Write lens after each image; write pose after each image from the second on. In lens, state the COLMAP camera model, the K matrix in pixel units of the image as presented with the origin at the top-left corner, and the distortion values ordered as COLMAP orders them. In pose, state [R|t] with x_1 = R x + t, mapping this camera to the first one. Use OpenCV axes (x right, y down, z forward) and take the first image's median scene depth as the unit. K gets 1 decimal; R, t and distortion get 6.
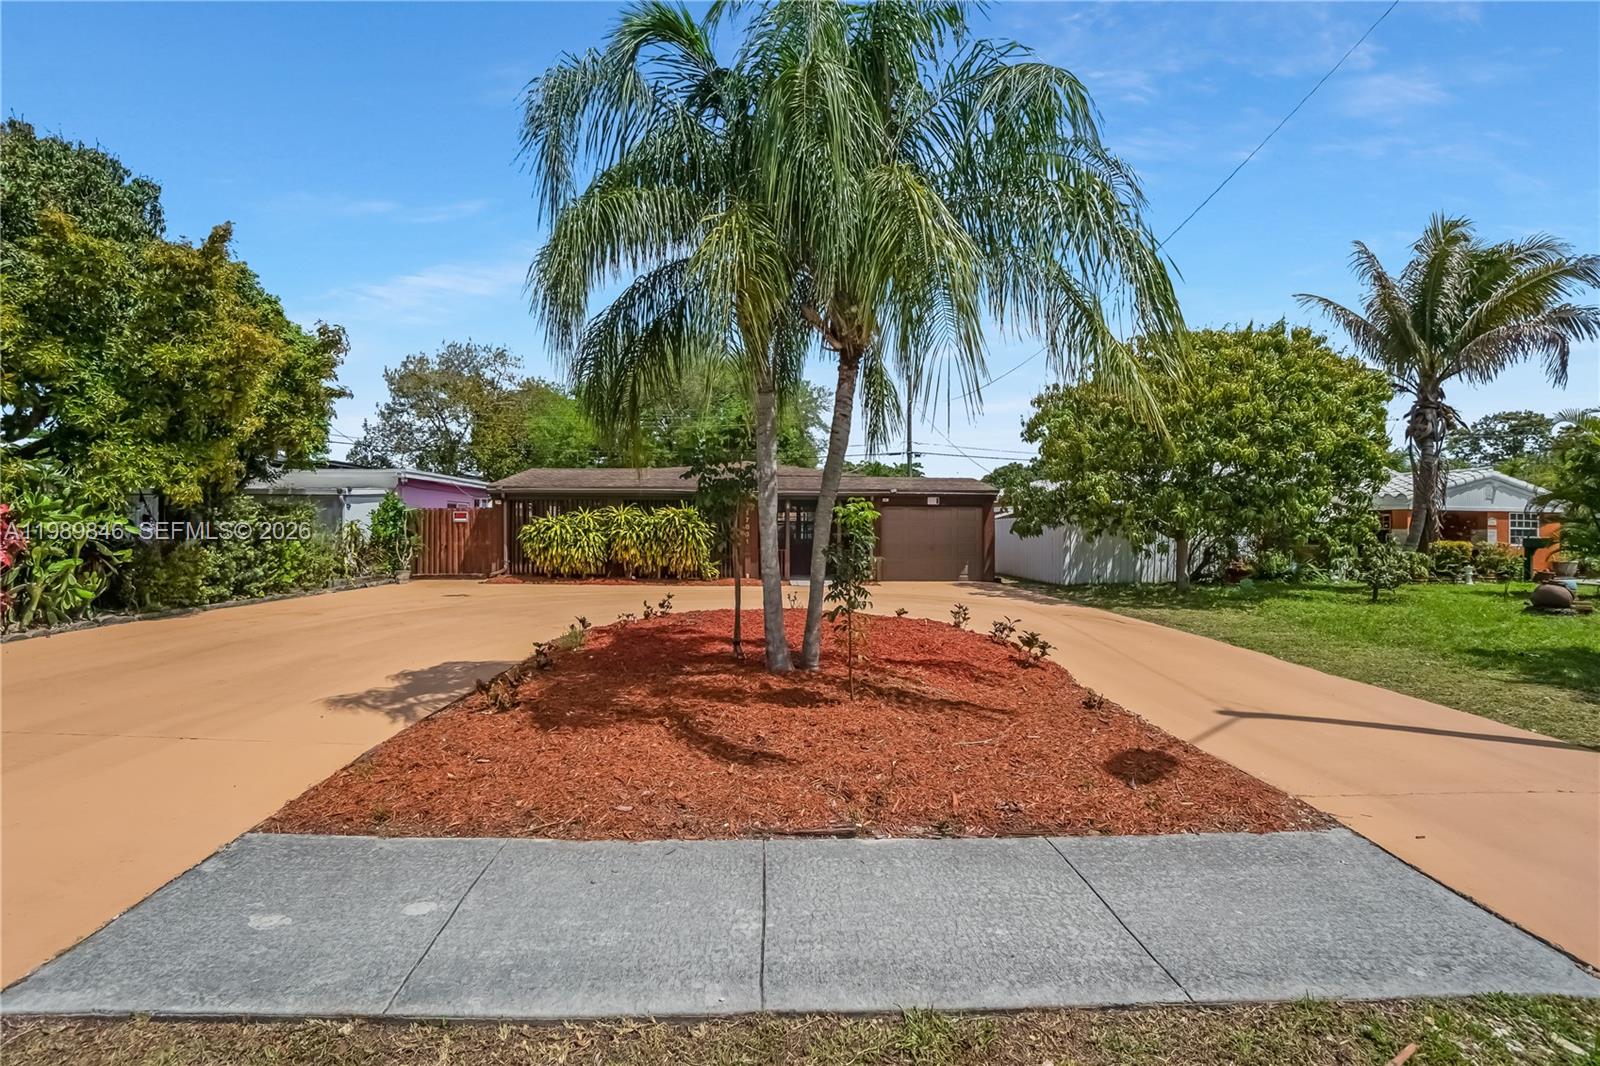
lens RADIAL K [[739.5, 0, 801.0], [0, 739.5, 521.5], [0, 0, 1]] dist [-0.041990, 0.009651]
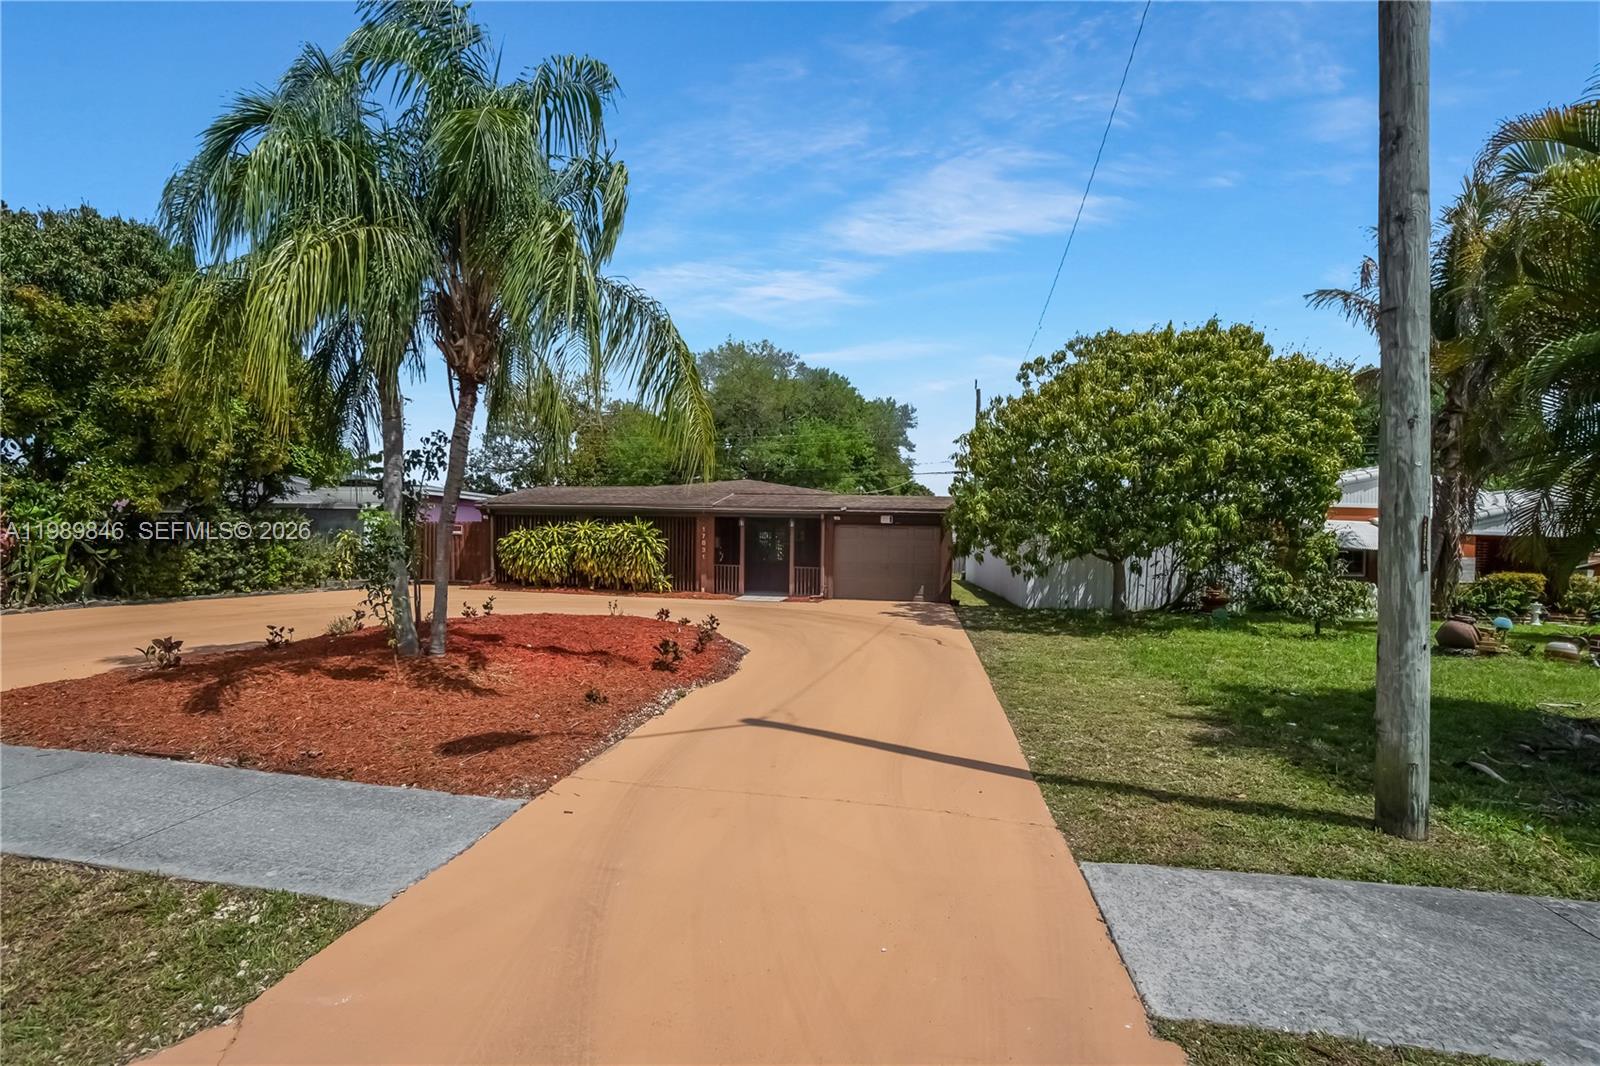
lens RADIAL K [[739.5, 0, 745.8], [0, 739.5, 538.5], [0, 0, 1]] dist [-0.041990, 0.009651]
pose [[0.979446, 0.015316, -0.201124, 0.318303], [-0.016001, 0.999870, -0.001778, 0.003666], [0.201071, 0.004959, 0.979564, -0.015449]]
